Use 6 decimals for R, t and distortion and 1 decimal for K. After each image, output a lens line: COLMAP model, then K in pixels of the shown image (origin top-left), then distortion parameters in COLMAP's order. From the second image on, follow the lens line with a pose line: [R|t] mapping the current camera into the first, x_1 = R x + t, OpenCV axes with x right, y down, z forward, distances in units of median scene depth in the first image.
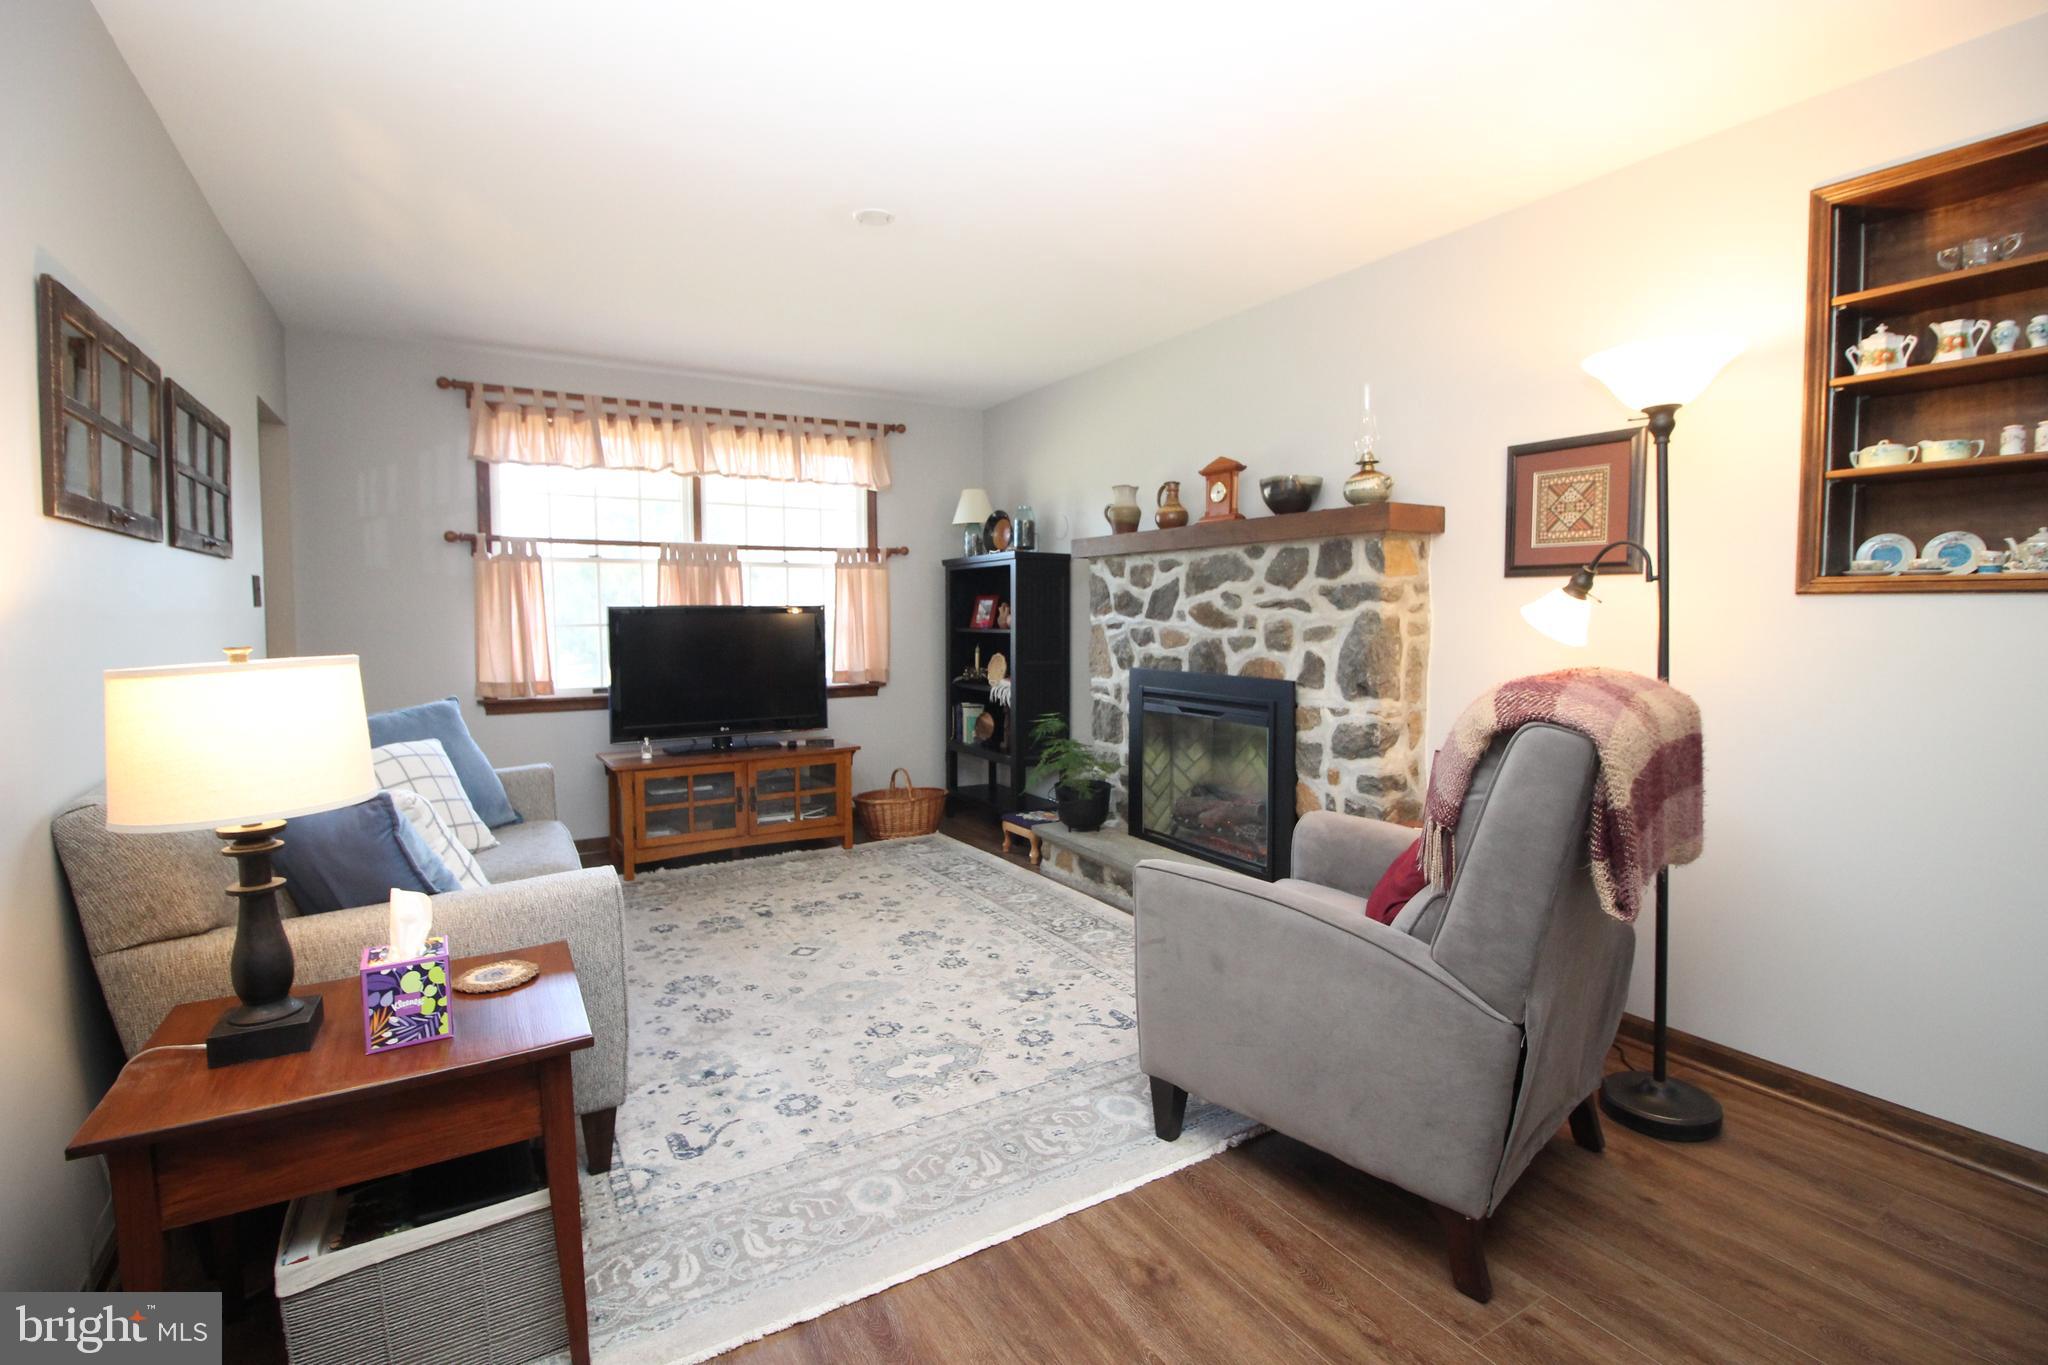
lens RADIAL K [[947.0, 0, 1035.3], [0, 947.0, 671.3], [0, 0, 1]] dist [-0.018357, -0.005619]
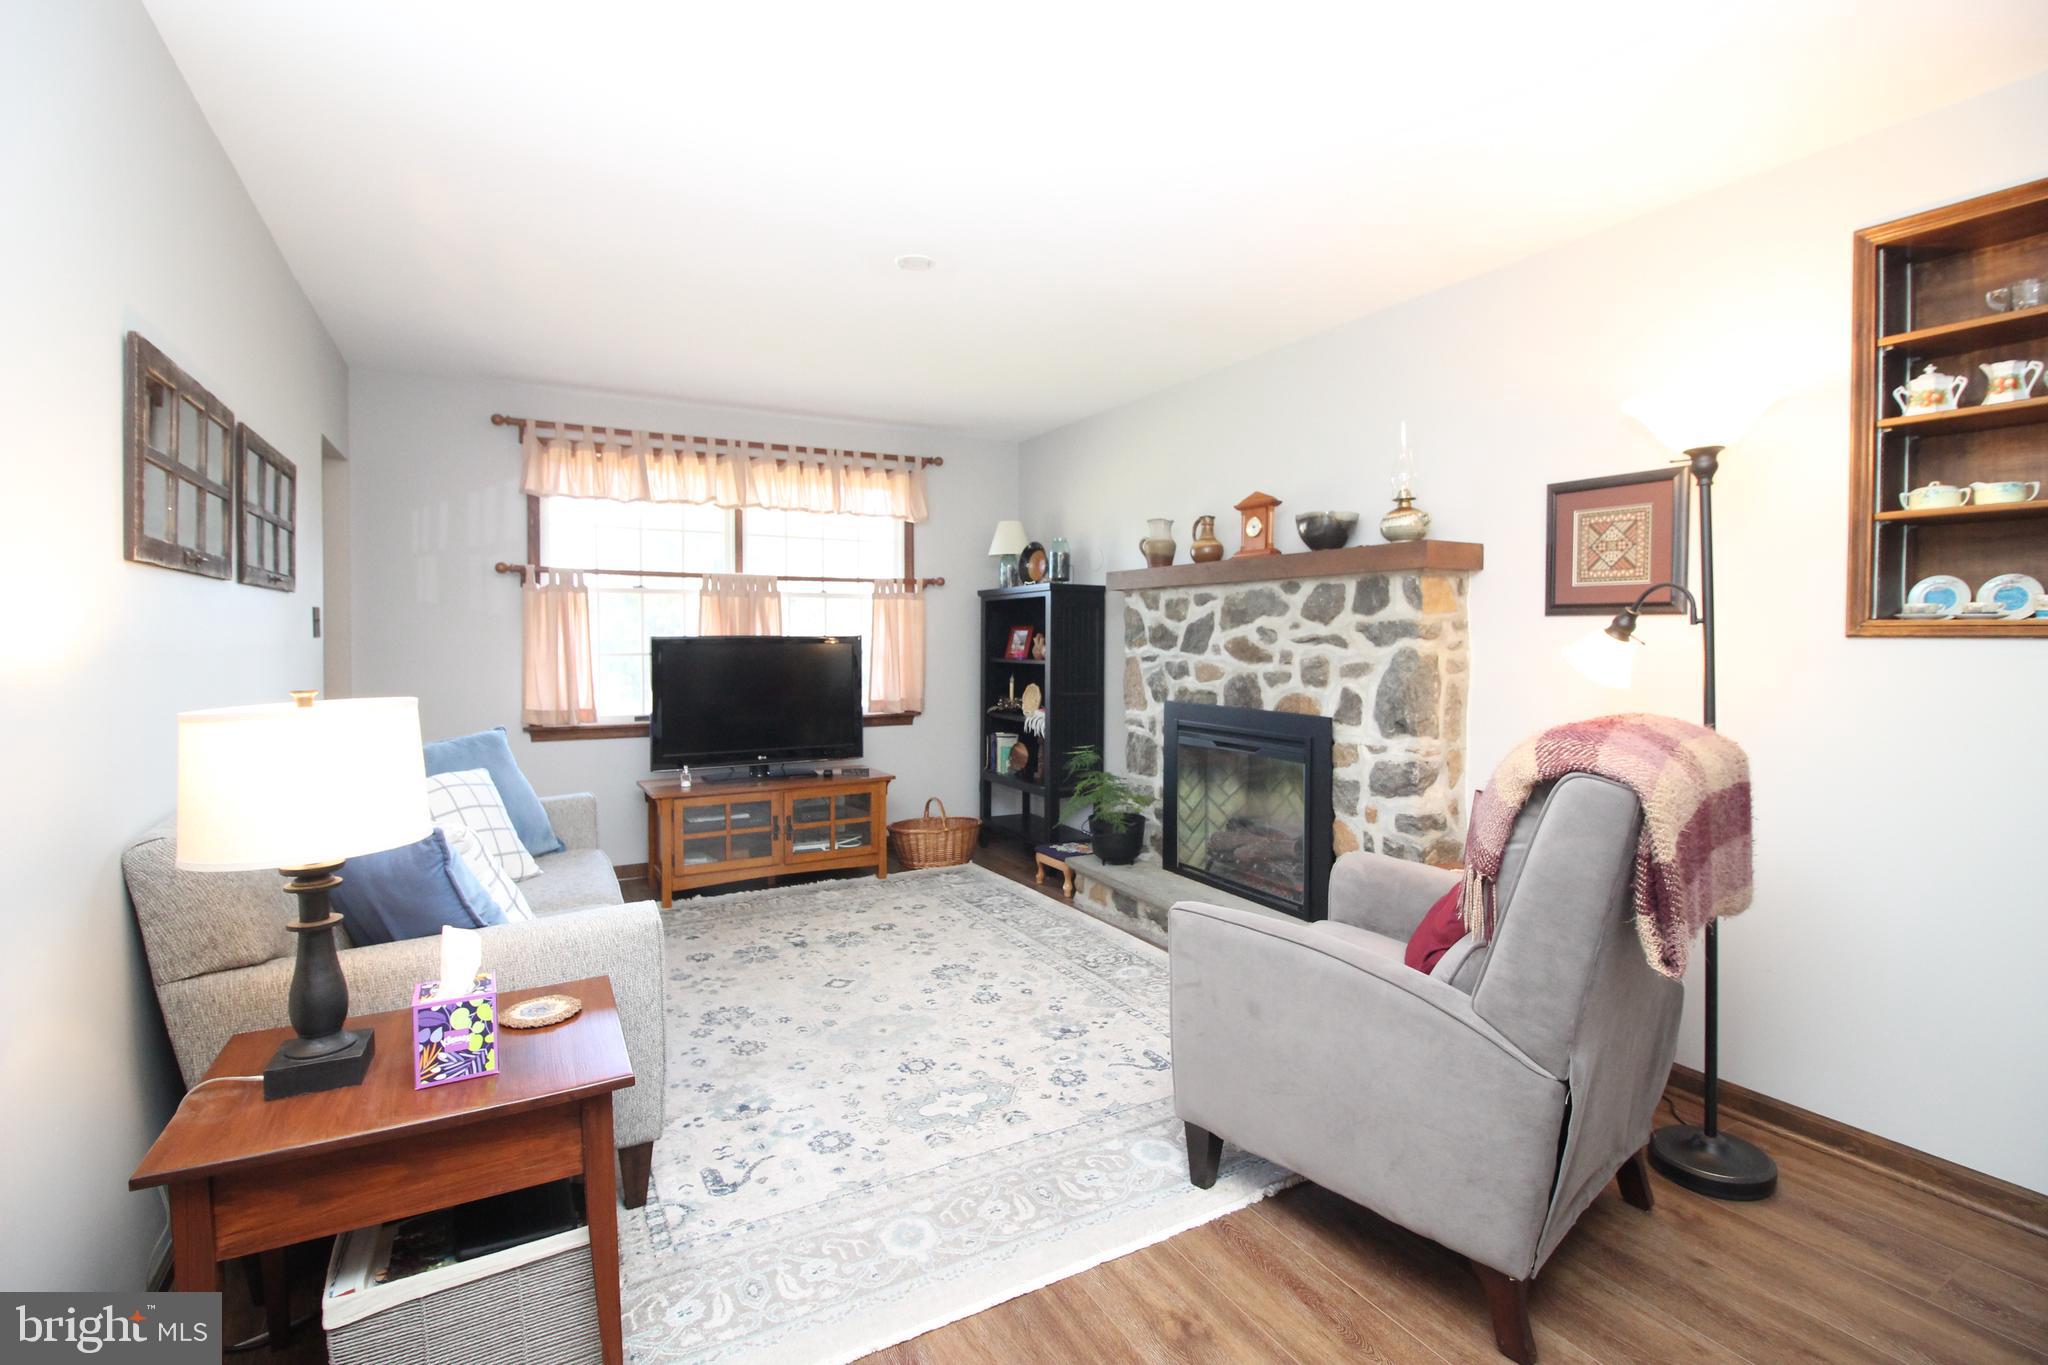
lens RADIAL K [[947.0, 0, 1034.4], [0, 947.0, 665.6], [0, 0, 1]] dist [-0.018357, -0.005619]
pose [[0.999335, 0.005672, -0.036013, -0.002097], [-0.006796, 0.999492, -0.031144, -0.011493], [0.035818, 0.031368, 0.998866, -0.005512]]
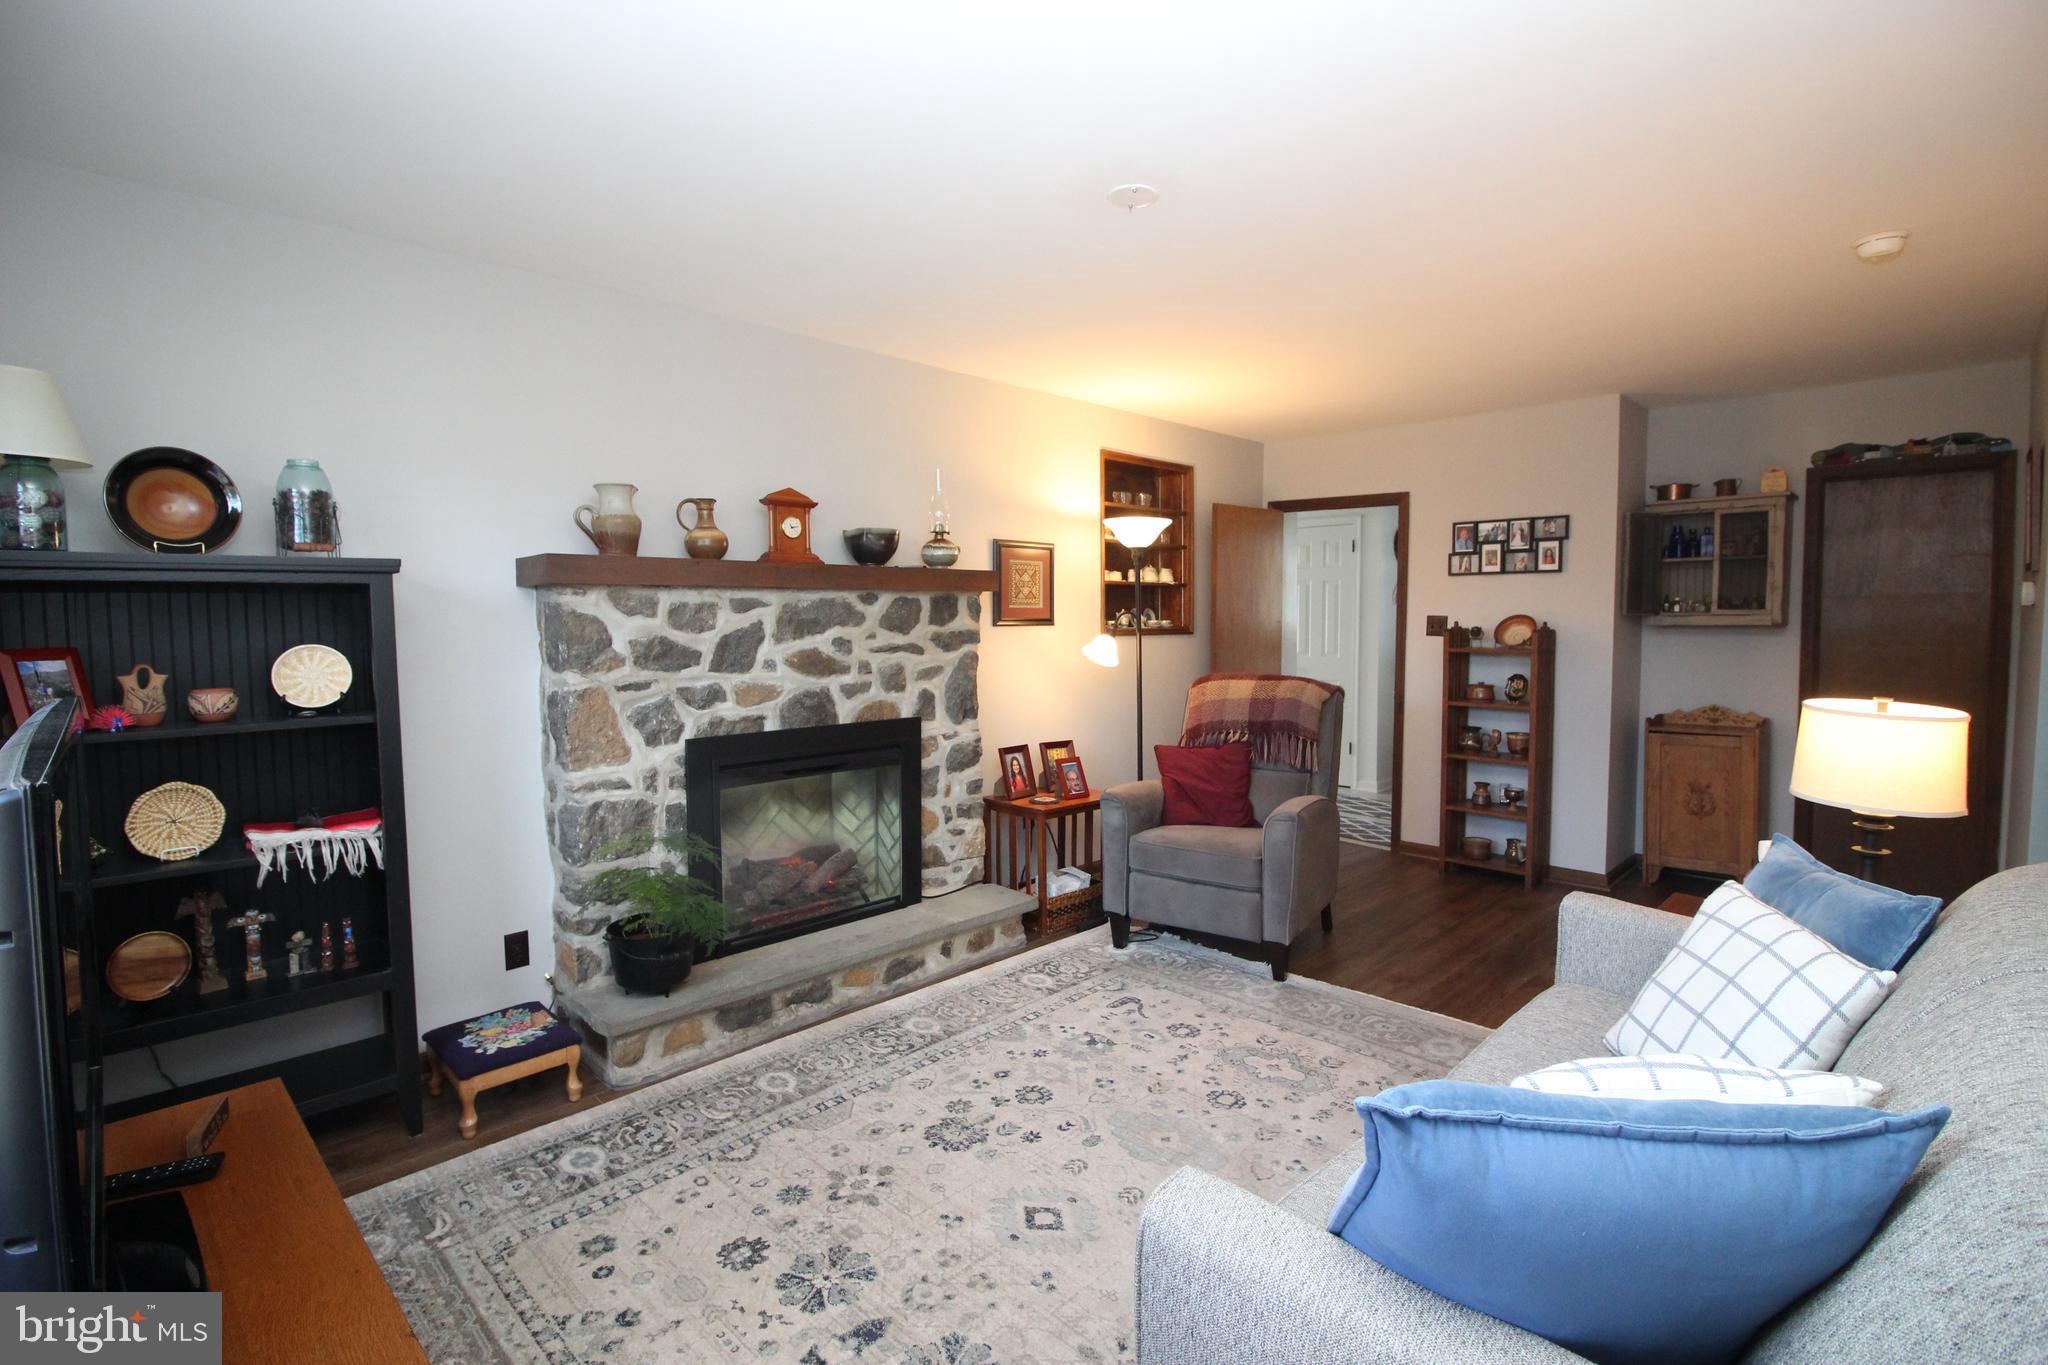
lens RADIAL K [[947.0, 0, 1011.6], [0, 947.0, 667.4], [0, 0, 1]] dist [-0.018357, -0.005619]
pose [[-0.229471, -0.041187, 0.972444, -0.870234], [0.075922, 0.995303, 0.060070, -0.110553], [-0.970350, 0.087614, -0.225266, 1.184057]]
